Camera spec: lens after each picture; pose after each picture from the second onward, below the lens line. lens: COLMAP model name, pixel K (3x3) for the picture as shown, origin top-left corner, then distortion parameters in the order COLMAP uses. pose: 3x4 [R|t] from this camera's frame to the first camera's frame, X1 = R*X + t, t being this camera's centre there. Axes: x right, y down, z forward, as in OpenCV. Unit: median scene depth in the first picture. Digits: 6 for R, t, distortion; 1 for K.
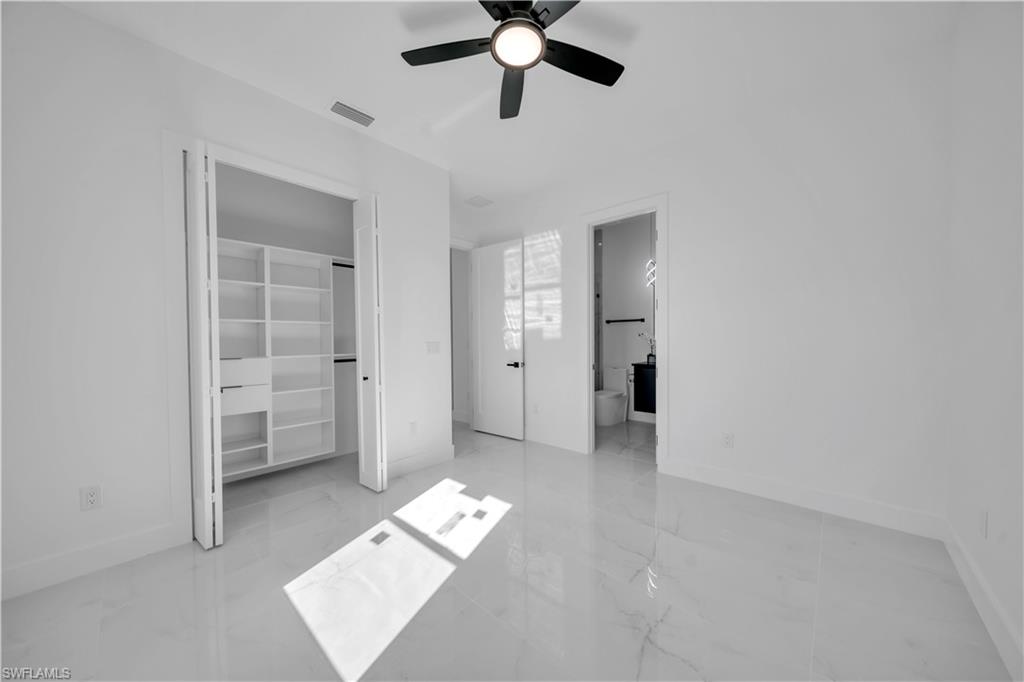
lens RADIAL K [[354.6, 0, 511.9], [0, 354.6, 341.6], [0, 0, 1]] dist [-0.003707, -0.000455]
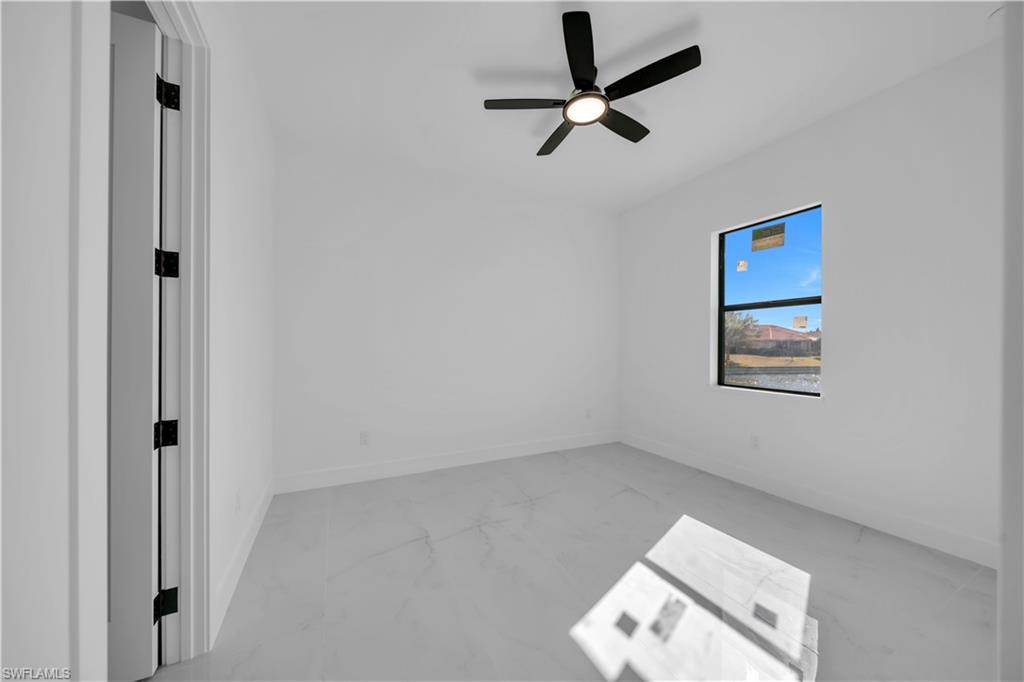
lens RADIAL K [[354.6, 0, 511.7], [0, 354.6, 341.4], [0, 0, 1]] dist [-0.003707, -0.000455]
pose [[-0.935103, 0.006546, 0.354316, -0.132724], [0.011485, 0.999864, 0.011839, -0.029129], [-0.354190, 0.015140, -0.935051, 1.751980]]
